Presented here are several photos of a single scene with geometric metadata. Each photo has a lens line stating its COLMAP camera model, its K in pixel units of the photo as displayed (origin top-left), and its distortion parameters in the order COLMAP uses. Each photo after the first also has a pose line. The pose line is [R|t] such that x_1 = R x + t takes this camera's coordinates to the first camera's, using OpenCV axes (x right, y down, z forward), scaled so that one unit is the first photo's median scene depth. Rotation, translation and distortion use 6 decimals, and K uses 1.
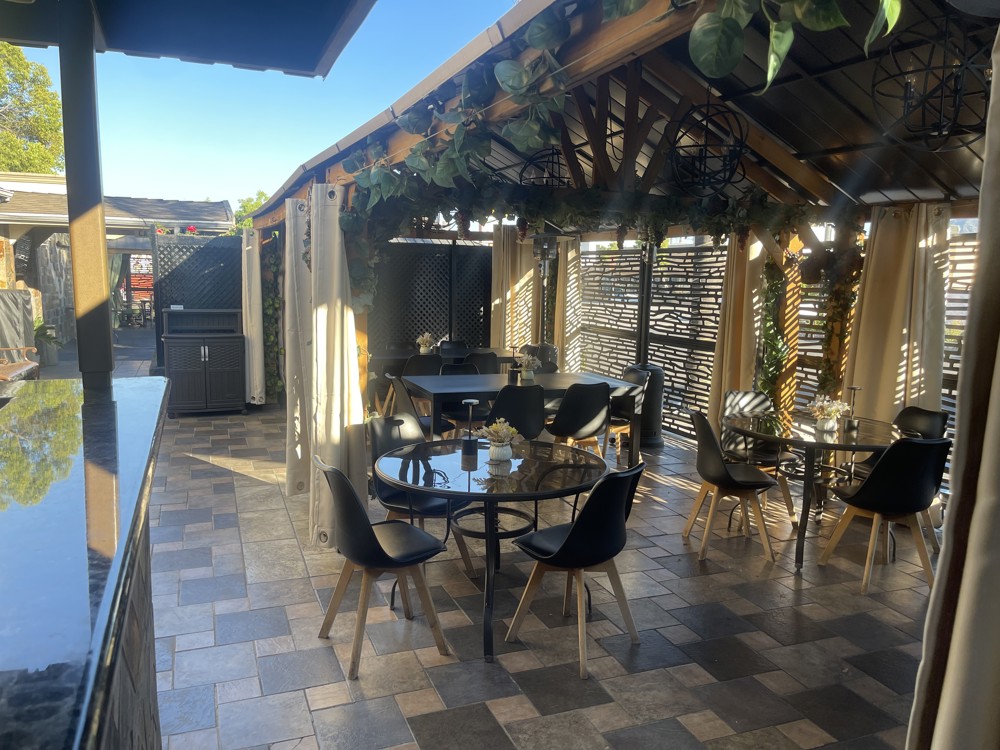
lens RADIAL K [[739.6, 0, 499.5], [0, 739.6, 375.1], [0, 0, 1]] dist [0.033261, -0.001693]
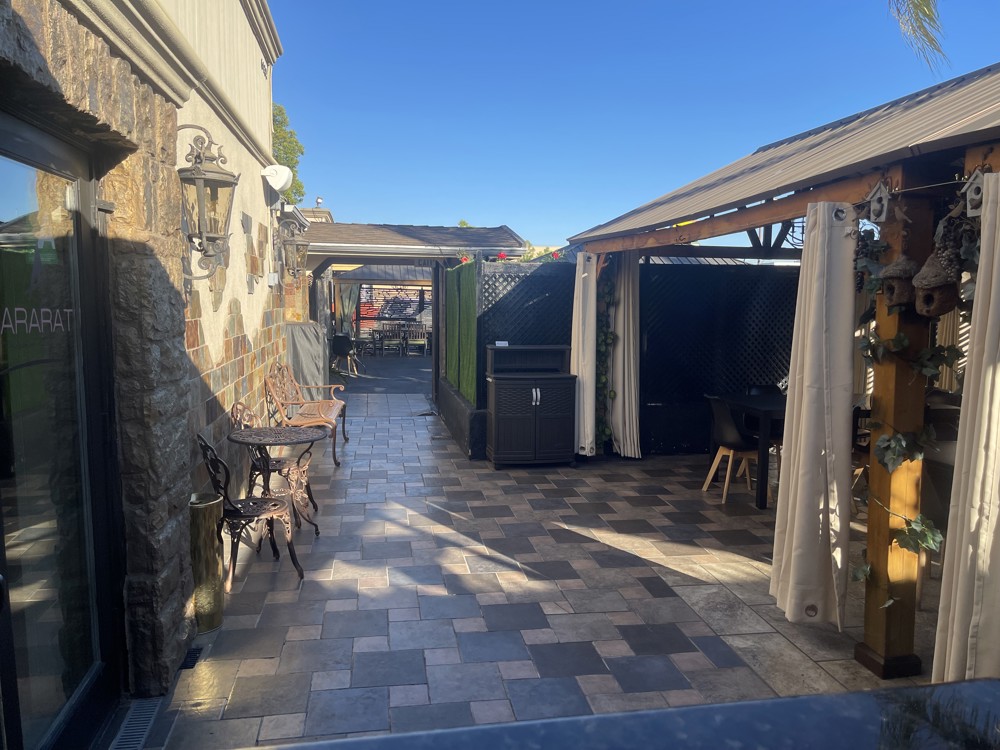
lens RADIAL K [[739.6, 0, 498.6], [0, 739.6, 374.4], [0, 0, 1]] dist [0.033261, -0.001693]
pose [[0.976873, 0.008340, -0.213660, -0.247862], [-0.014951, 0.999458, -0.029344, -0.028670], [0.213299, 0.031860, 0.976467, 0.138897]]
